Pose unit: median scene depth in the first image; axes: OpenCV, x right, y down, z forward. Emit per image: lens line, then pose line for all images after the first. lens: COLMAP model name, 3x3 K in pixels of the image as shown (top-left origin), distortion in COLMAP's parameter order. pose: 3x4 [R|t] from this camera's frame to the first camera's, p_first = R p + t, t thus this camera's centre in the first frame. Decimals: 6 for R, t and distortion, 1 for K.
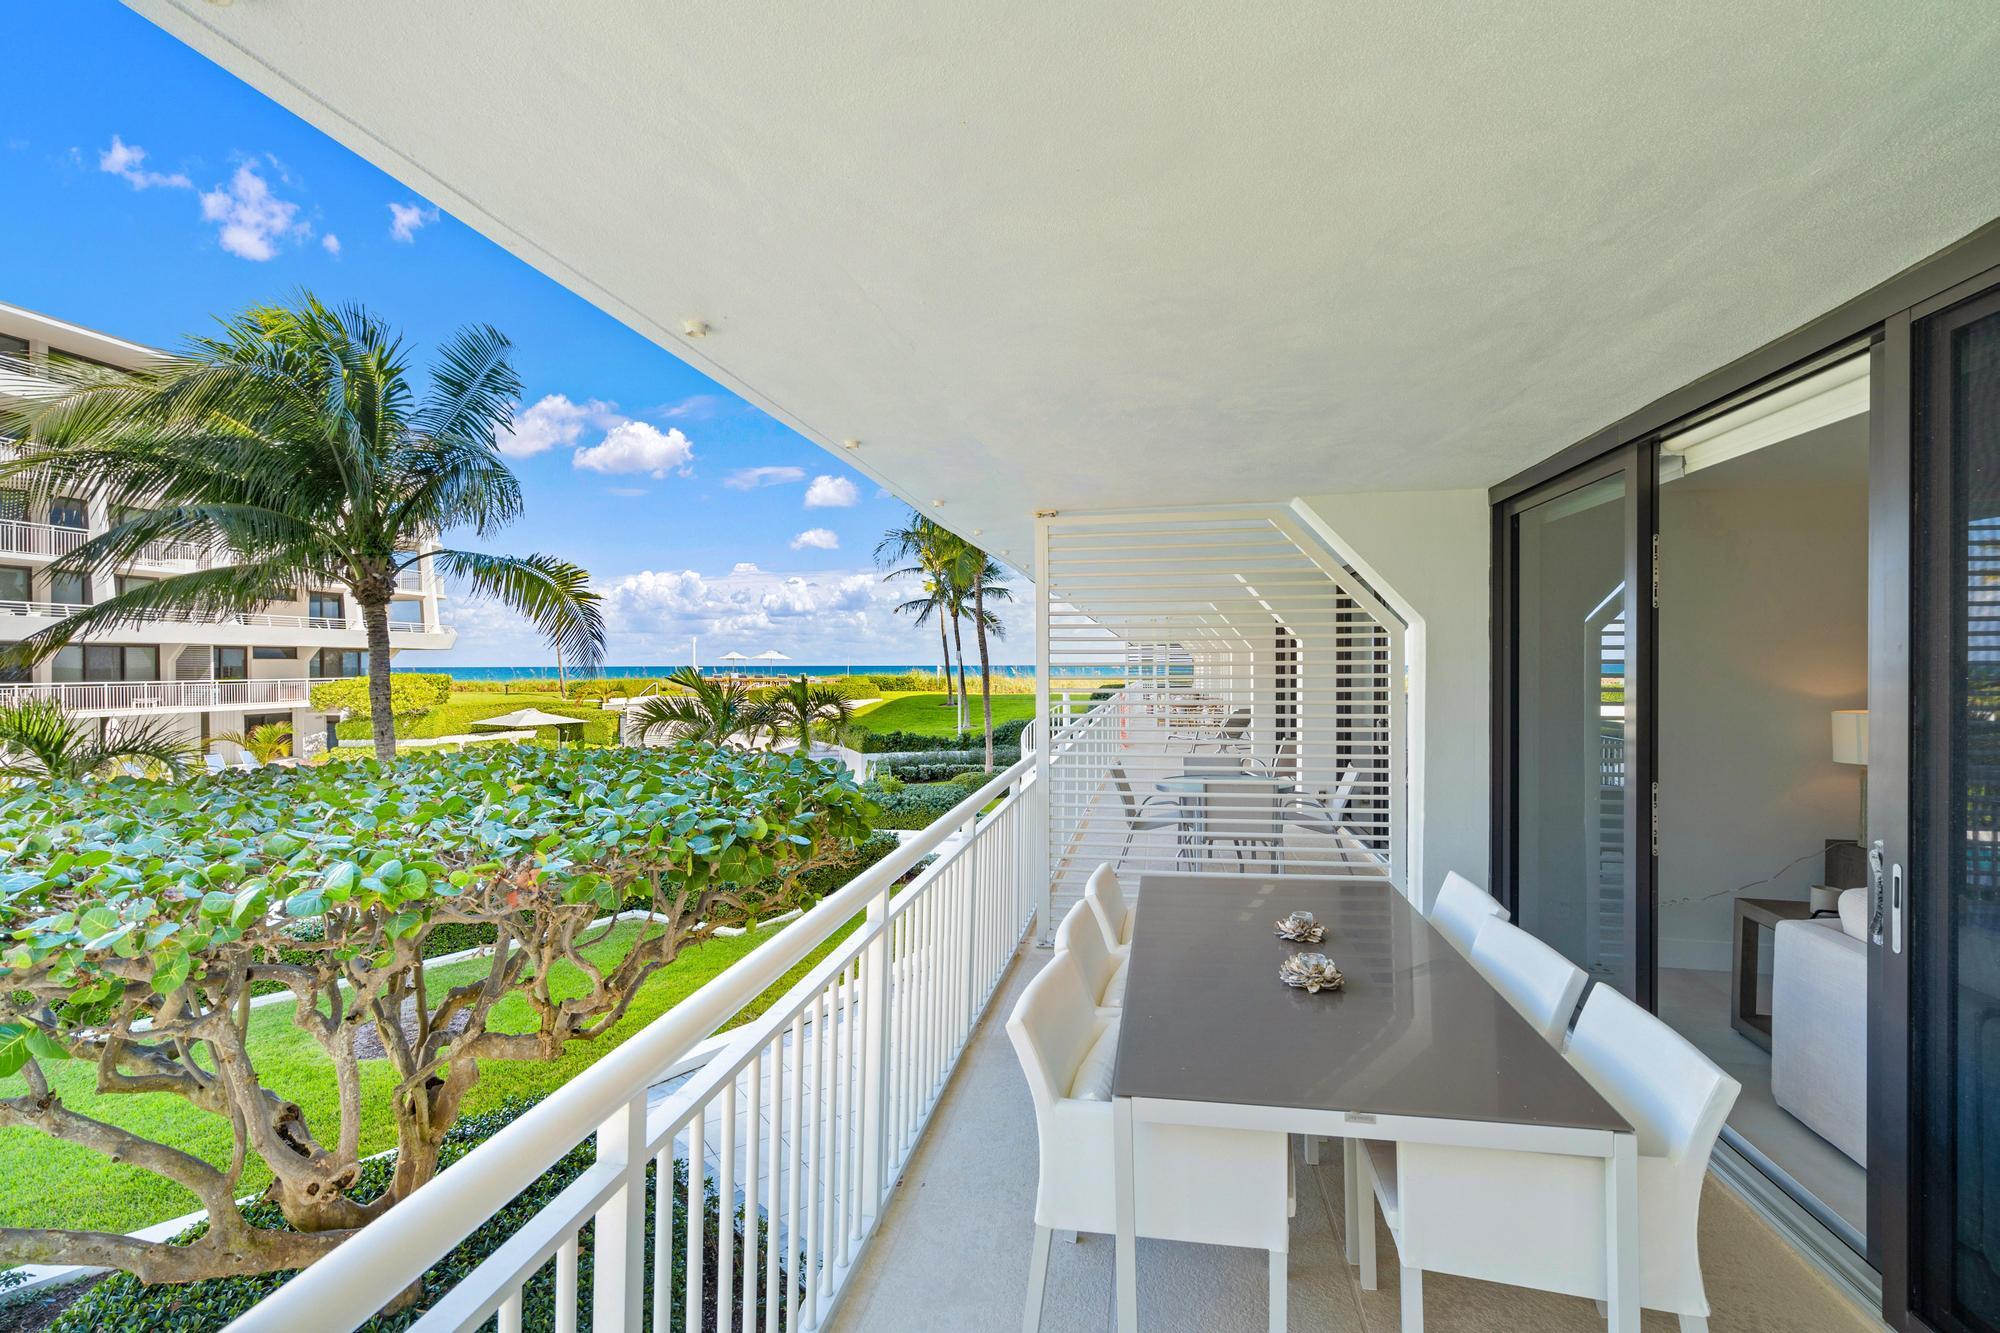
lens RADIAL K [[899.0, 0, 995.1], [0, 899.0, 670.7], [0, 0, 1]] dist [-0.003902, 0.001313]
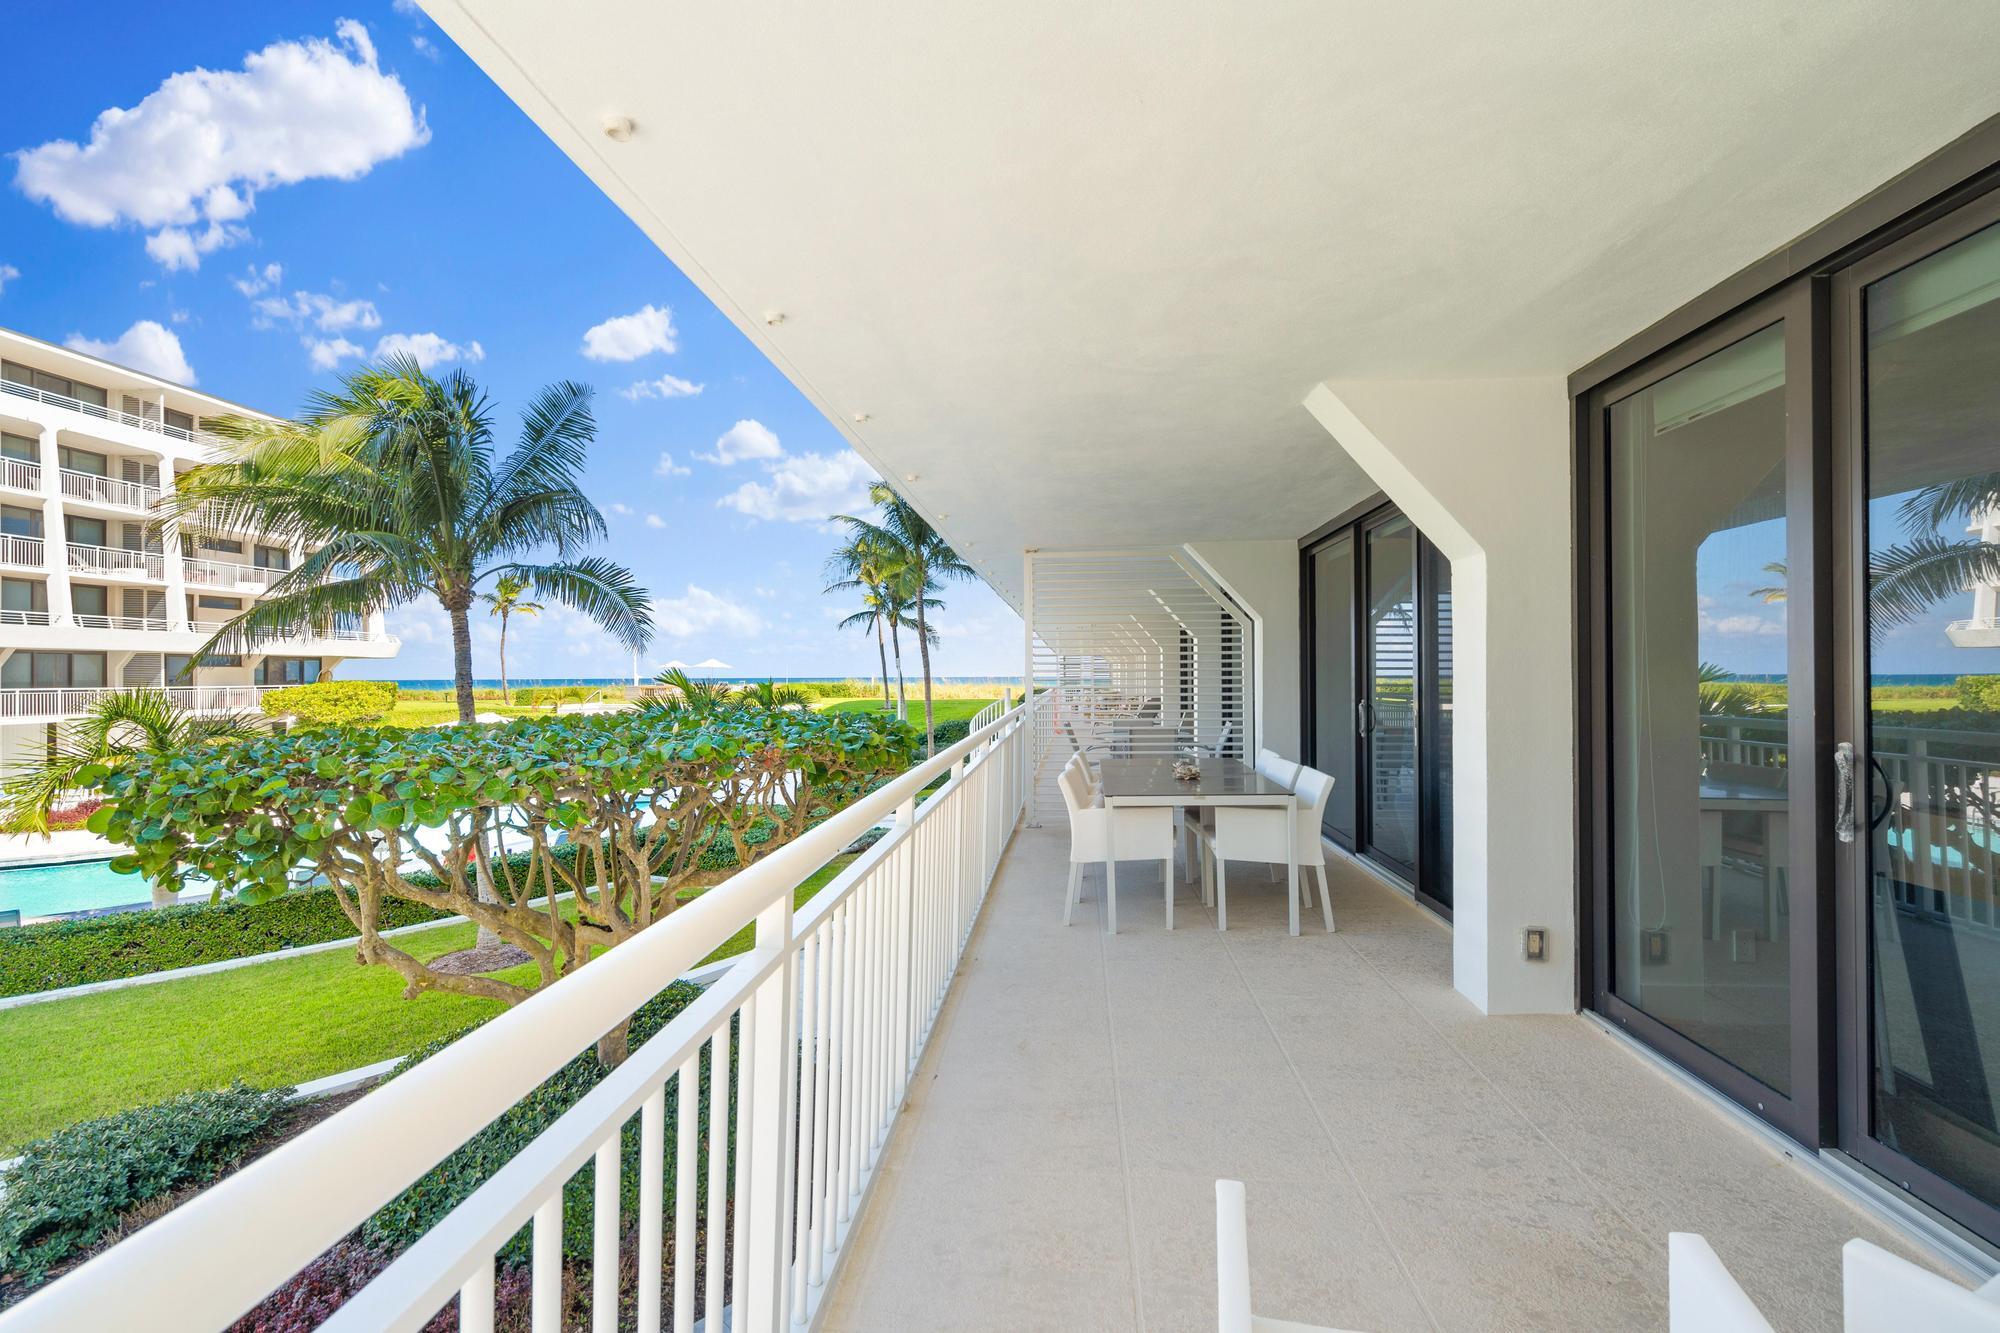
lens RADIAL K [[899.0, 0, 995.1], [0, 899.0, 670.7], [0, 0, 1]] dist [-0.003902, 0.001313]
pose [[0.995878, -0.003760, 0.090629, -0.035854], [0.004998, 0.999897, -0.013431, 0.013617], [-0.090569, 0.013828, 0.995794, -0.132812]]
